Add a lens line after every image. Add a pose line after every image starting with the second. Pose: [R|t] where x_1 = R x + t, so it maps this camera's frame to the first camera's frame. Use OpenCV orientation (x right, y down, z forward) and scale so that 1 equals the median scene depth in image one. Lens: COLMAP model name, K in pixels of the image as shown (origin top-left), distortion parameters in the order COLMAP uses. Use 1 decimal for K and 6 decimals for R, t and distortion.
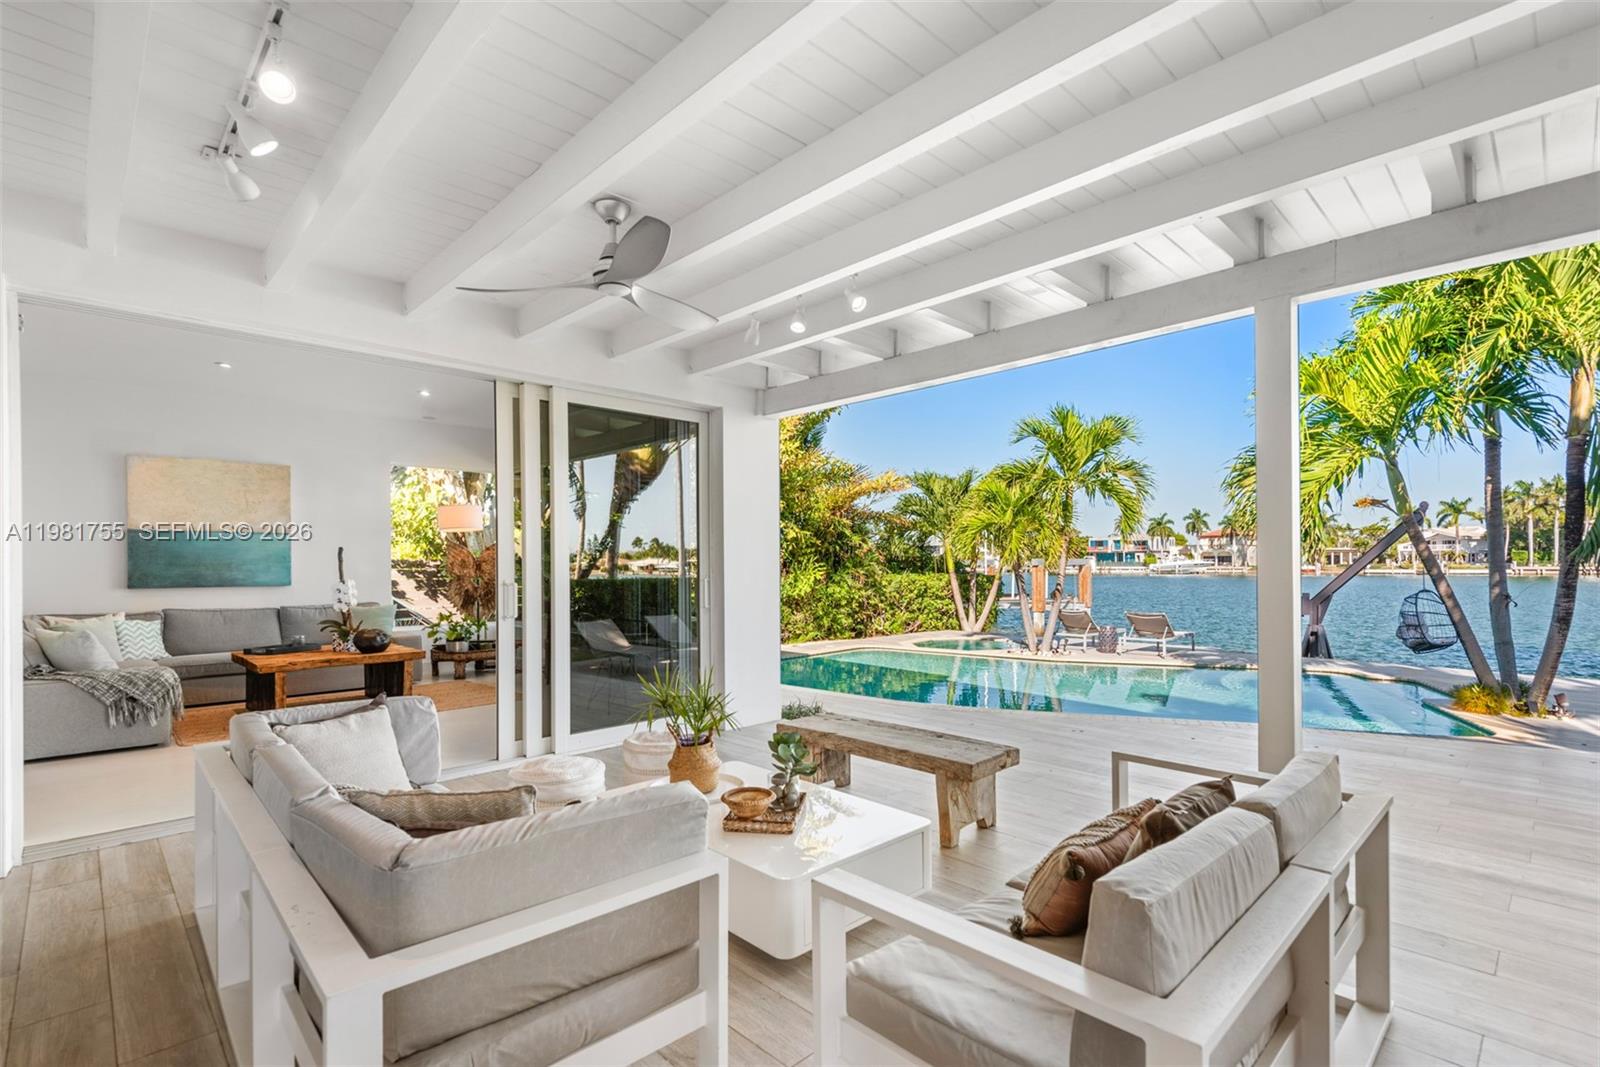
lens RADIAL K [[747.7, 0, 802.9], [0, 747.7, 562.6], [0, 0, 1]] dist [0.006080, -0.000288]
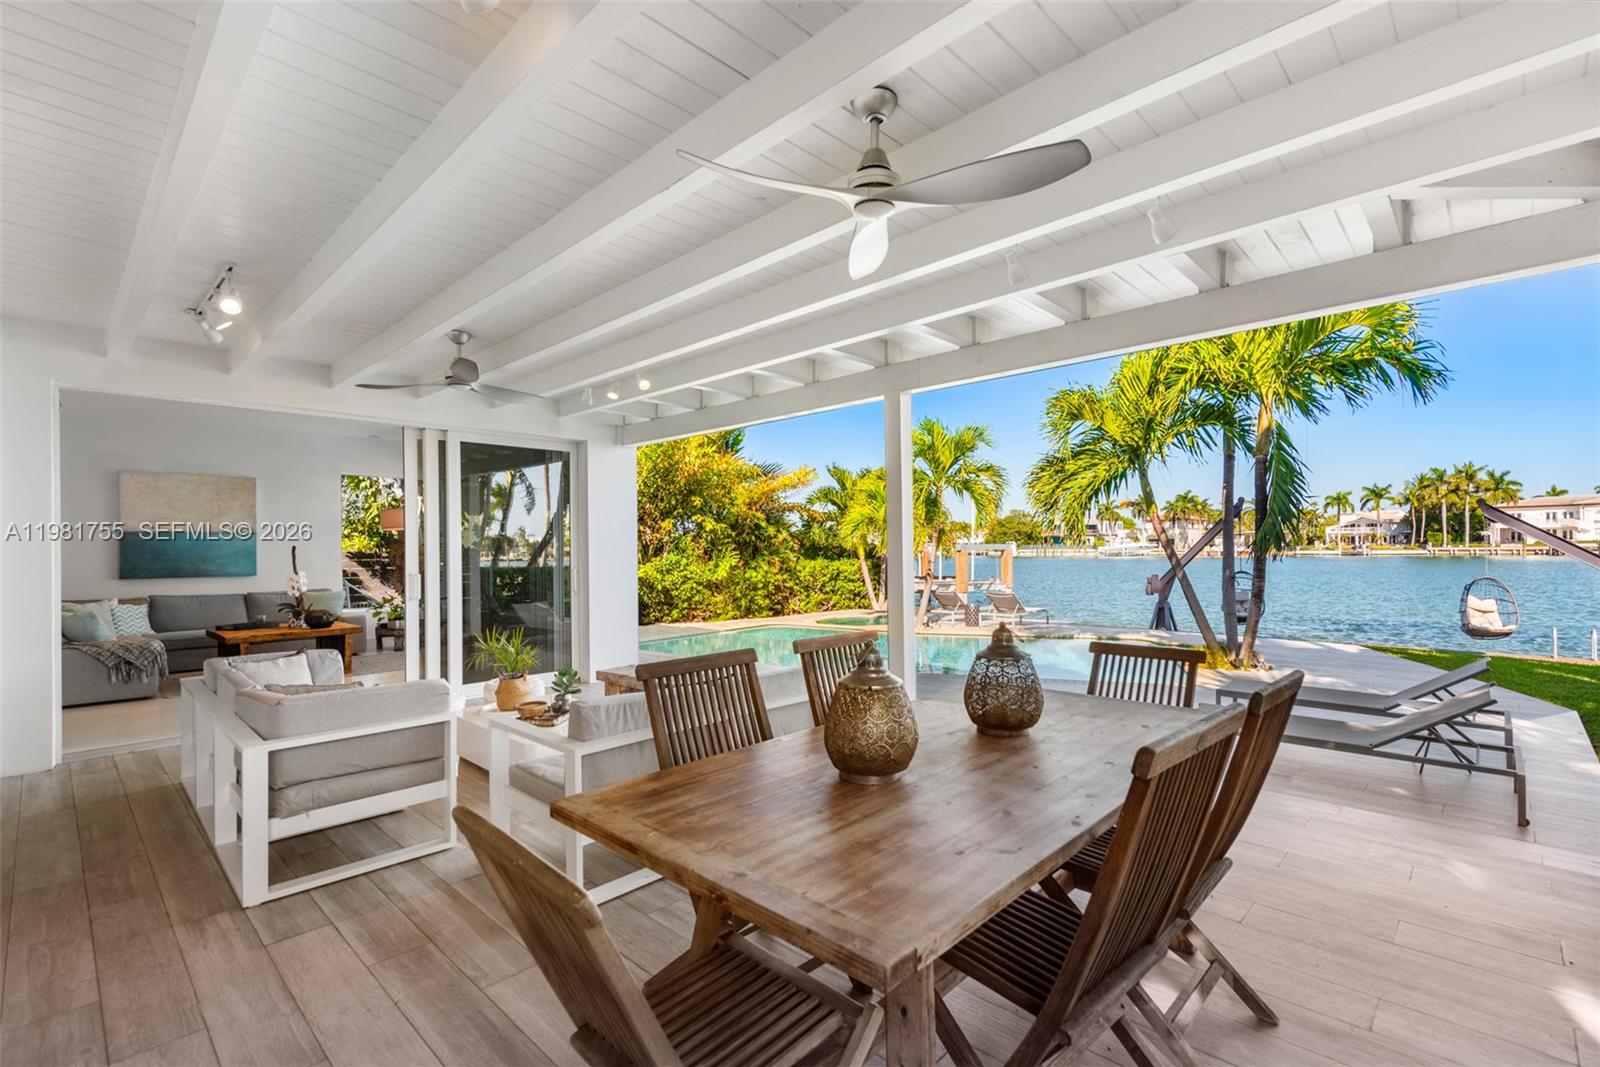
lens RADIAL K [[715.8, 0, 800.2], [0, 715.8, 542.2], [0, 0, 1]] dist [0.009708, -0.000938]
pose [[0.999274, -0.005018, 0.037776, 0.156557], [0.005274, 0.999964, -0.006687, -0.011066], [-0.037742, 0.006881, 0.999264, -0.203006]]
